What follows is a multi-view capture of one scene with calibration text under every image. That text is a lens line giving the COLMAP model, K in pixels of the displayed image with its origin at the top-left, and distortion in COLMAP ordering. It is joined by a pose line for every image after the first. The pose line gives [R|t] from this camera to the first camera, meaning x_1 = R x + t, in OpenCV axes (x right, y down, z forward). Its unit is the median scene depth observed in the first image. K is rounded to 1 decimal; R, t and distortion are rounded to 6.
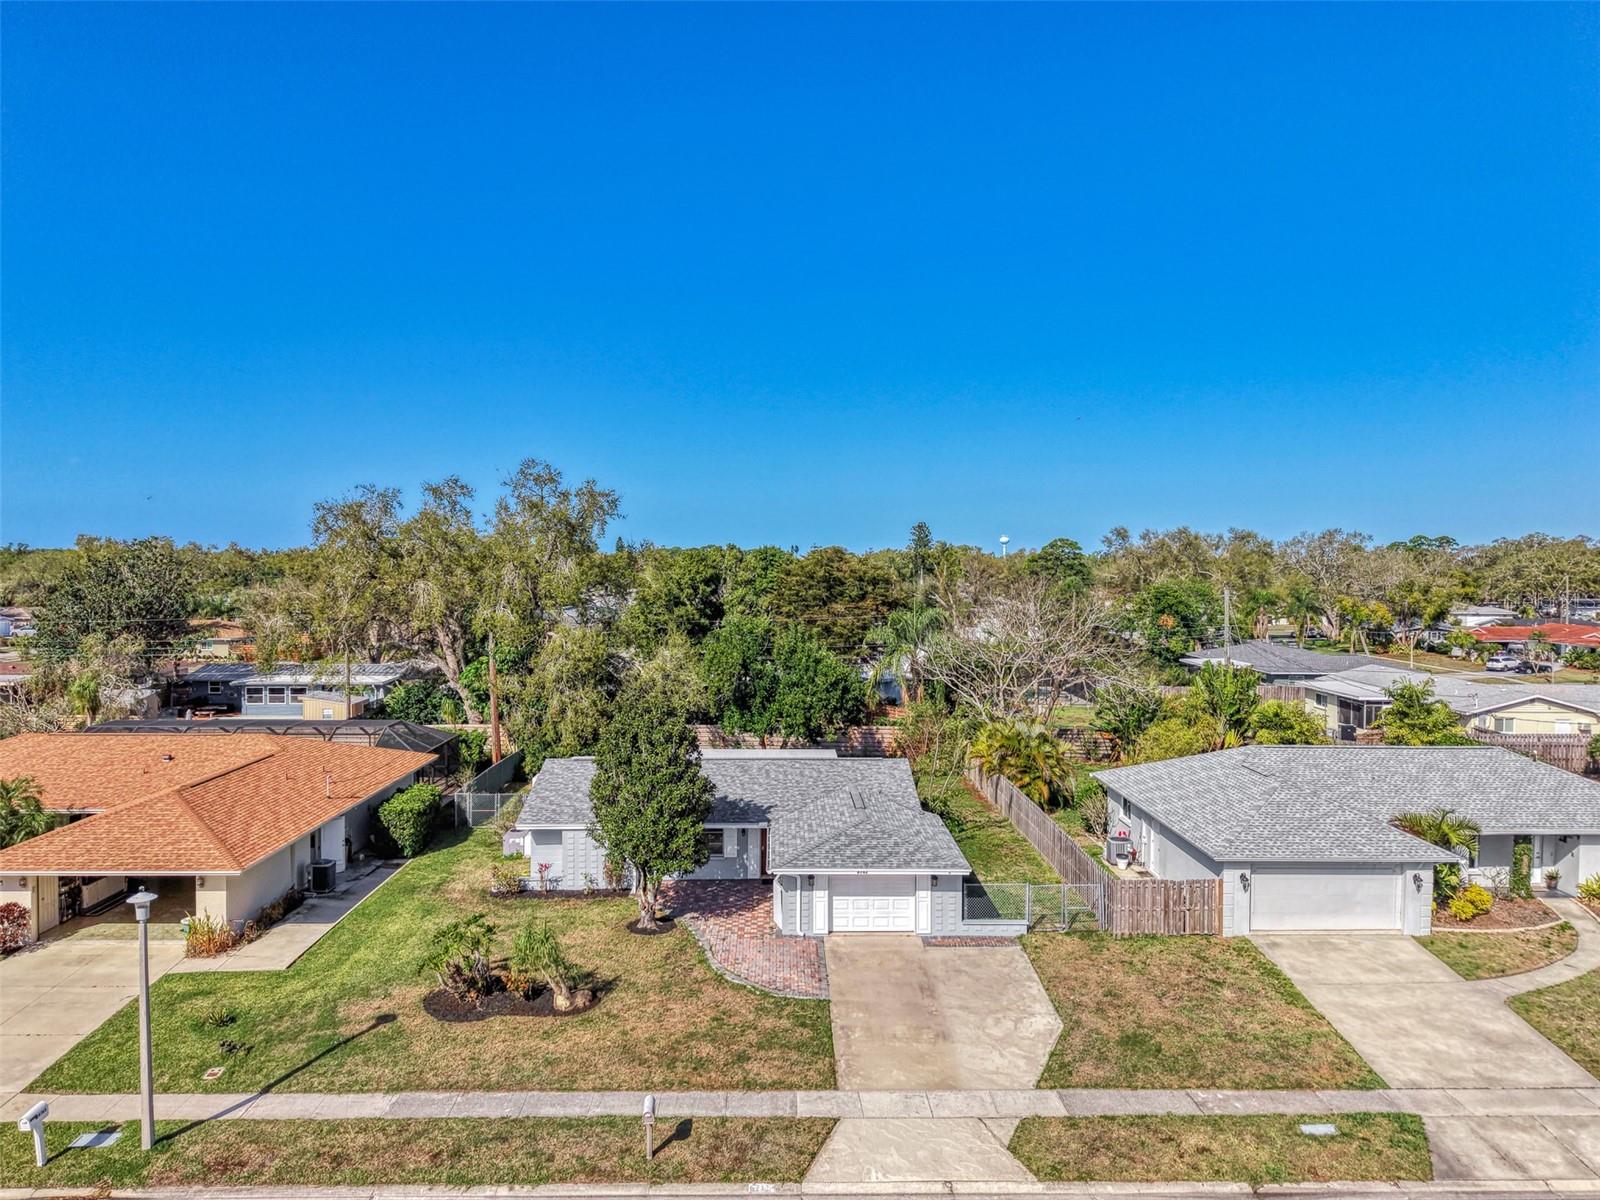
lens RADIAL K [[1116.8, 0, 796.7], [0, 1116.8, 499.5], [0, 0, 1]] dist [0.012333, -0.002020]
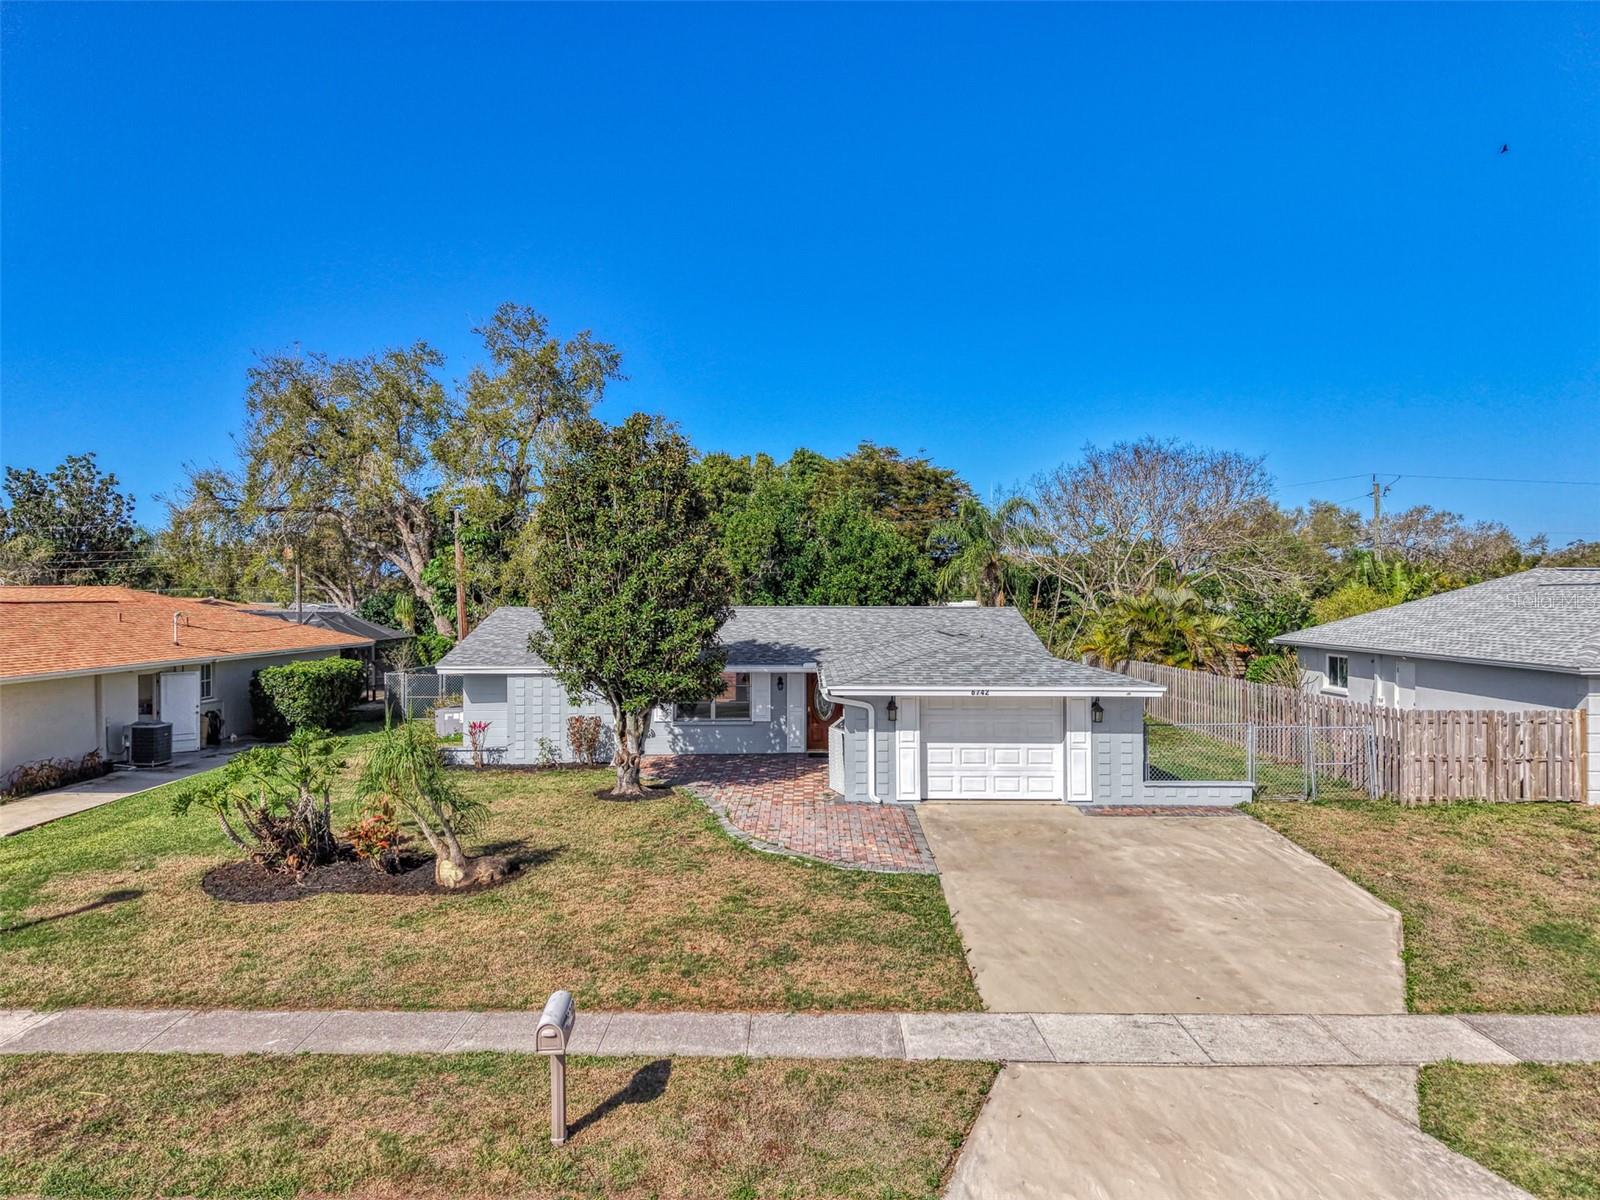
lens RADIAL K [[1085.2, 0, 796.8], [0, 1085.2, 564.9], [0, 0, 1]] dist [0.024101, -0.022803]
pose [[0.999560, -0.006082, -0.029021, -0.023553], [0.006537, 0.999857, 0.015626, 0.275941], [0.028922, -0.015809, 0.999457, 0.451962]]
